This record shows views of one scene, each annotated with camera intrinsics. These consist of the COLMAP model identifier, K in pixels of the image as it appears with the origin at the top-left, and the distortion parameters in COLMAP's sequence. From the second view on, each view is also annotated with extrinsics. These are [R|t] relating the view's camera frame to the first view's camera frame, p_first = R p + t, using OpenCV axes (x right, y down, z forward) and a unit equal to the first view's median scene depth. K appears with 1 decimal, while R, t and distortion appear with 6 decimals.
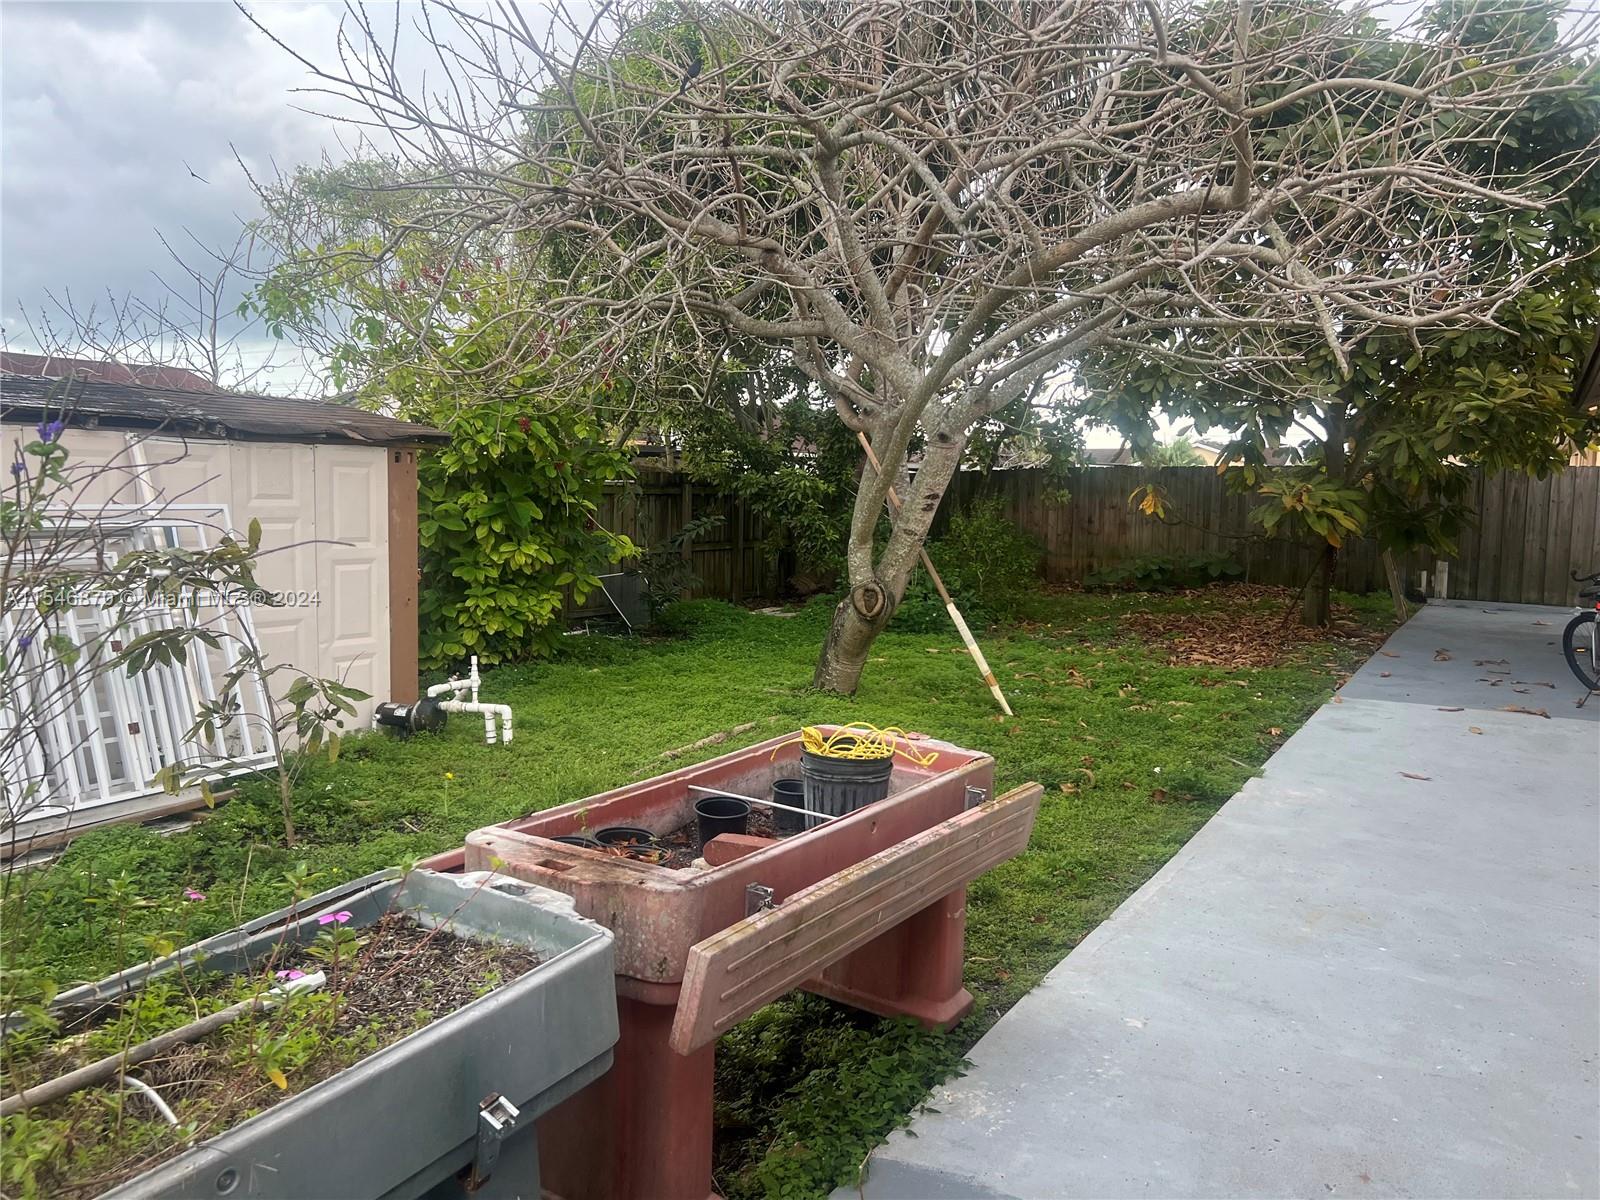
lens RADIAL K [[1216.3, 0, 788.2], [0, 1216.3, 601.3], [0, 0, 1]] dist [0.114253, -0.174241]
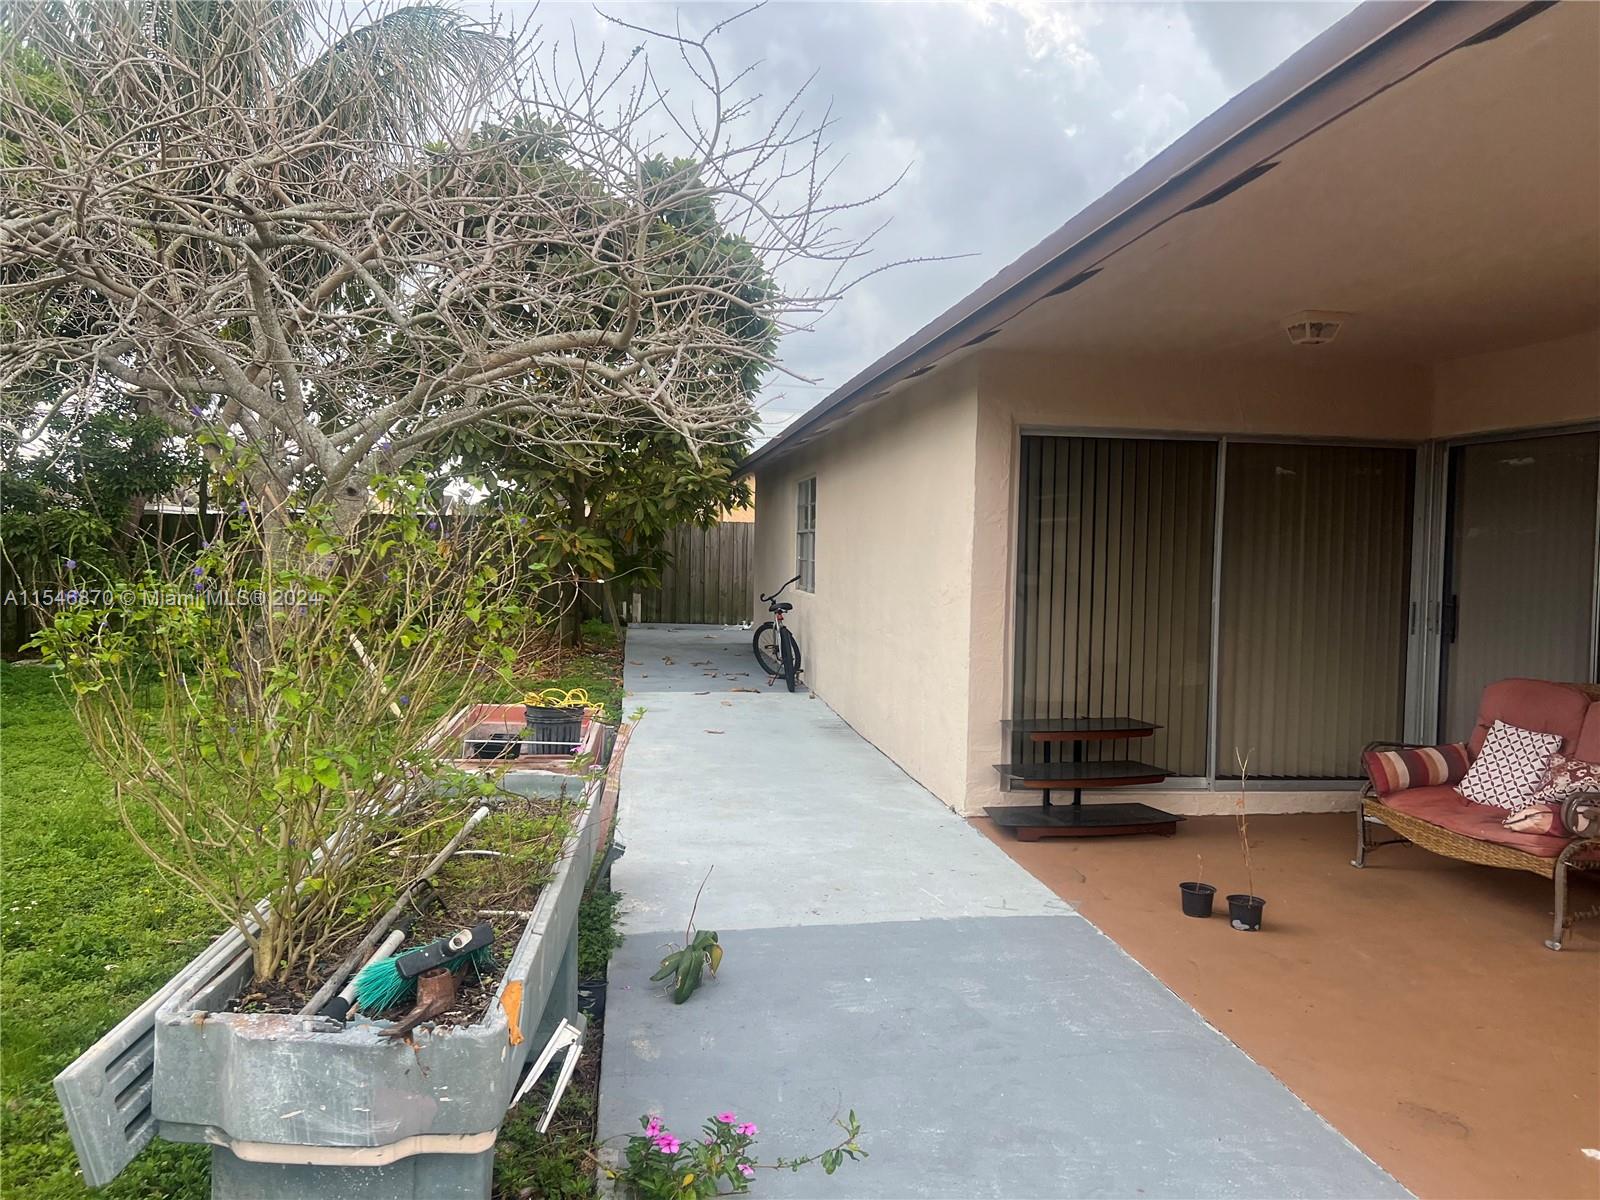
lens RADIAL K [[1206.8, 0, 800.0], [0, 1206.8, 600.0], [0, 0, 1]] dist [0.086603, -0.116352]
pose [[0.779203, -0.026639, 0.626205, -0.178894], [0.049107, 0.998620, -0.018624, 0.008487], [-0.624844, 0.045263, 0.779436, -0.116172]]
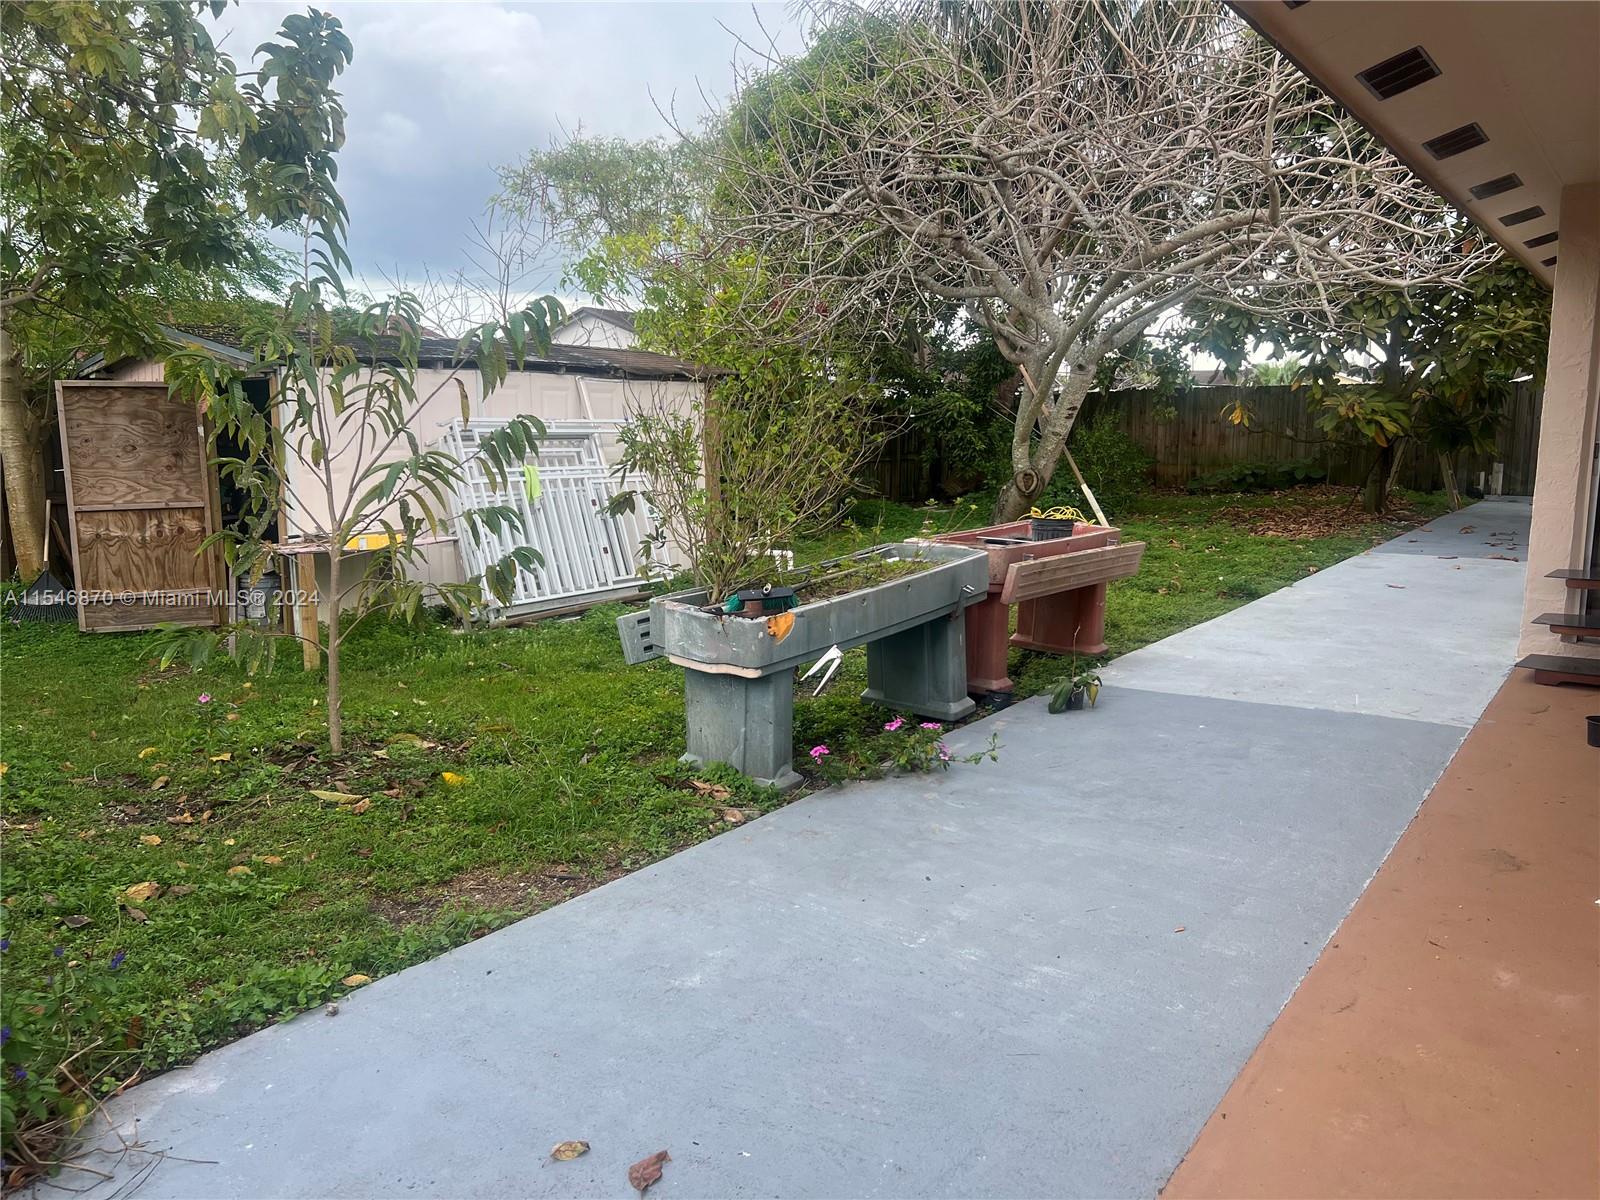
lens RADIAL K [[1206.8, 0, 800.0], [0, 1206.8, 600.0], [0, 0, 1]] dist [0.086603, -0.116352]
pose [[0.996952, -0.002204, -0.077985, -0.061585], [0.006728, 0.998306, 0.057791, 0.037032], [0.077725, -0.058140, 0.995278, -0.316034]]
